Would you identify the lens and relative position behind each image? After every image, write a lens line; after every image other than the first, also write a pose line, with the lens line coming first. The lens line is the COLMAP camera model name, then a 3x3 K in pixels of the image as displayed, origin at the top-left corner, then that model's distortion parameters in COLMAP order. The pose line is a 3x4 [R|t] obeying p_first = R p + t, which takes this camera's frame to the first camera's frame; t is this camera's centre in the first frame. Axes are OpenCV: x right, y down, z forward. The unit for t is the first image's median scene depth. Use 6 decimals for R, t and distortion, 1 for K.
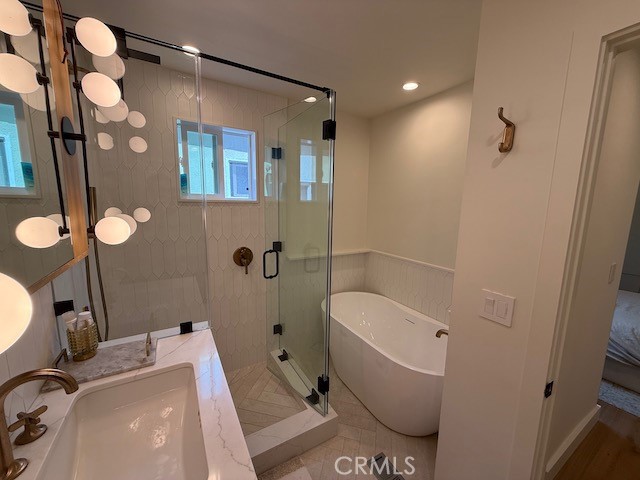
lens RADIAL K [[252.6, 0, 320.0], [0, 252.6, 240.0], [0, 0, 1]] dist [-0.000040, 0.000034]
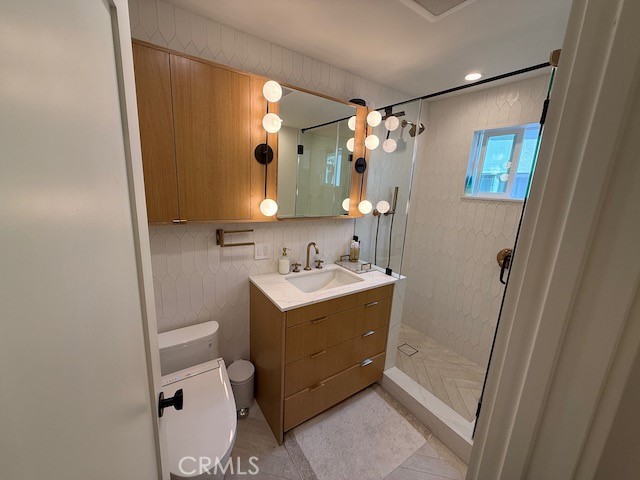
lens RADIAL K [[252.6, 0, 320.0], [0, 252.6, 240.0], [0, 0, 1]] dist [-0.000040, 0.000034]
pose [[0.081564, 0.196393, -0.977127, 1.074079], [-0.194361, 0.964705, 0.177672, -0.066119], [0.977533, 0.175424, 0.116856, 0.343491]]
